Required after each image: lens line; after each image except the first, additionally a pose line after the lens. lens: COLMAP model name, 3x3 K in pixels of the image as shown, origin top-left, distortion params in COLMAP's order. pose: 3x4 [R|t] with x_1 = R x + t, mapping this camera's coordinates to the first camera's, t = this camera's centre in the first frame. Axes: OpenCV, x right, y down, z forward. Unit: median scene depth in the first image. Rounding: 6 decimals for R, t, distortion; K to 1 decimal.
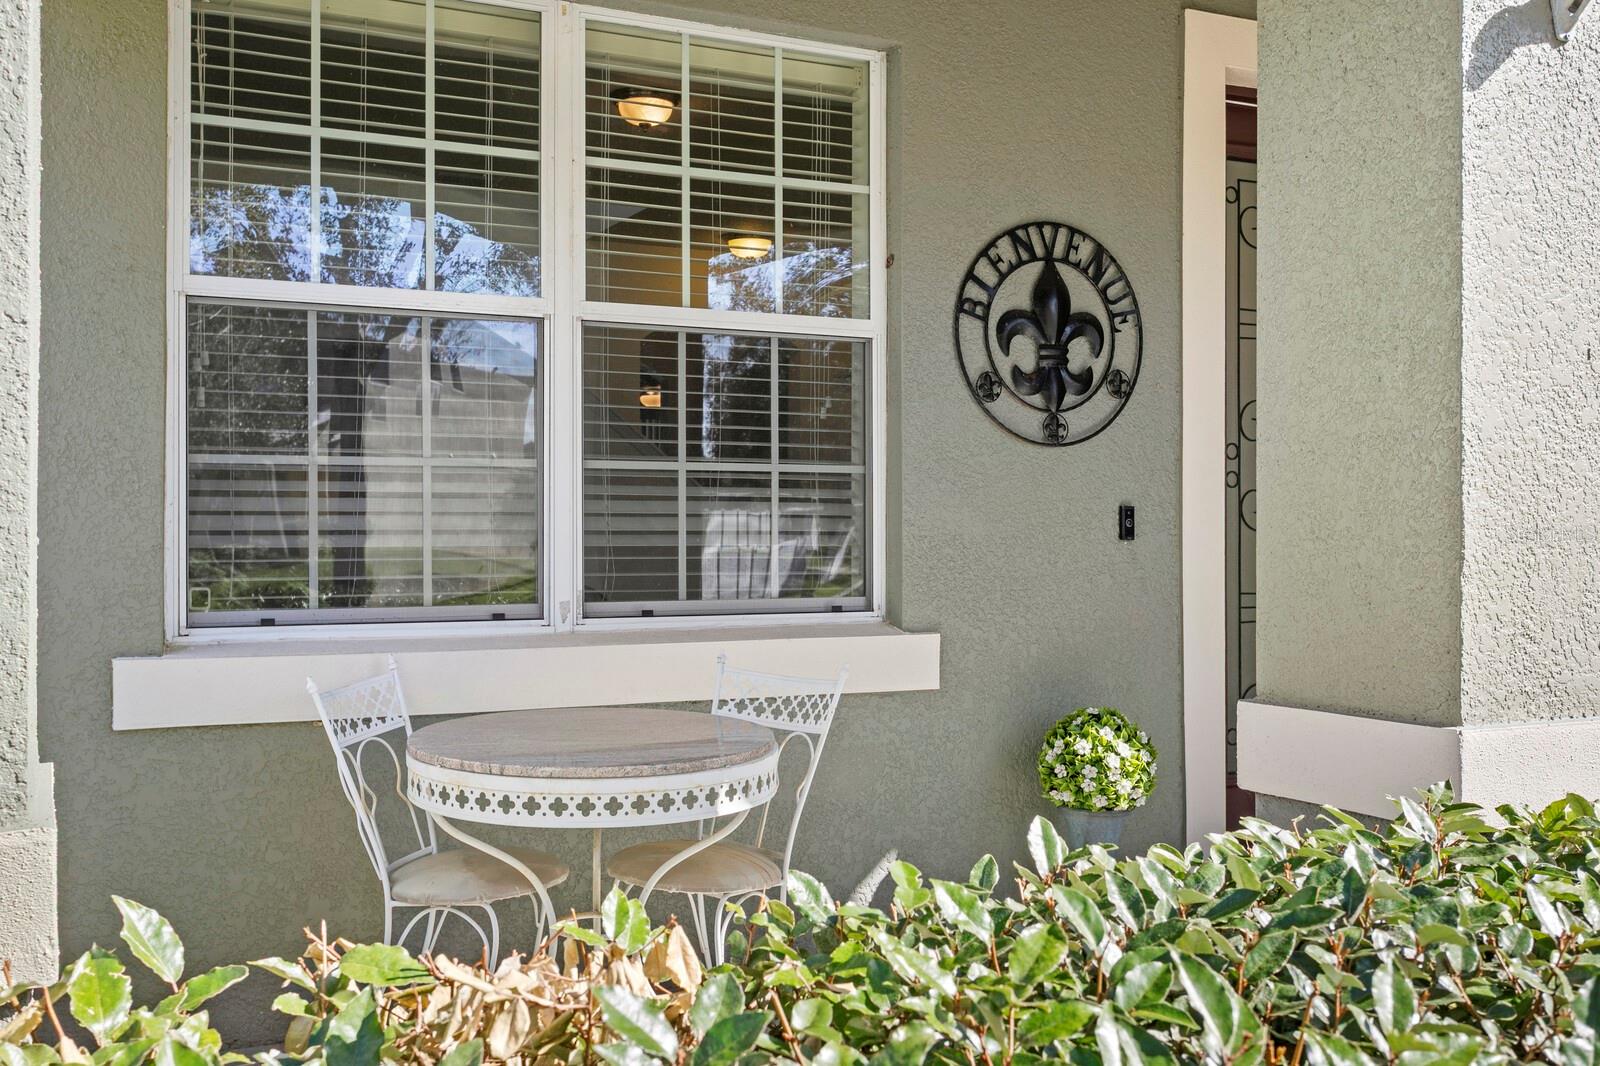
lens RADIAL K [[1587.0, 0, 803.8], [0, 1587.0, 532.8], [0, 0, 1]] dist [0.010949, 0.000000]
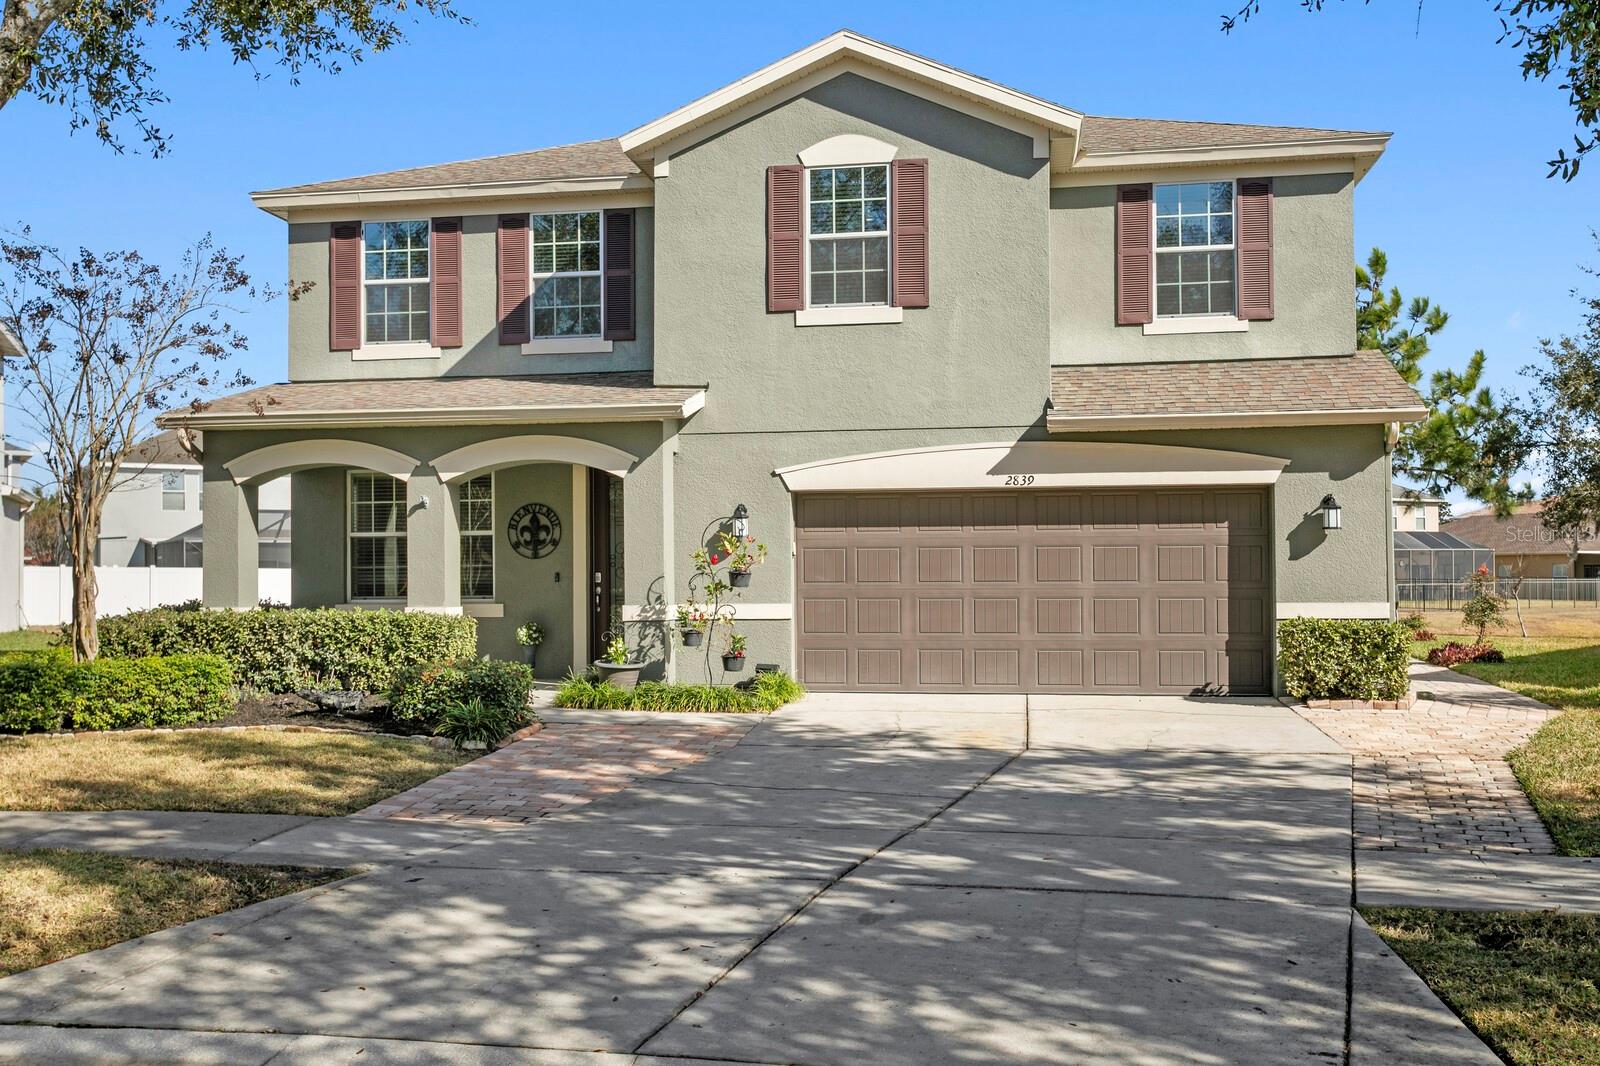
lens RADIAL K [[1587.0, 0, 796.6], [0, 1587.0, 561.1], [0, 0, 1]] dist [0.010949, 0.000000]
pose [[0.812237, -0.009801, -0.583245, 3.088368], [0.007708, 0.999952, -0.006070, -0.018741], [0.583277, 0.000434, 0.812273, -1.923170]]
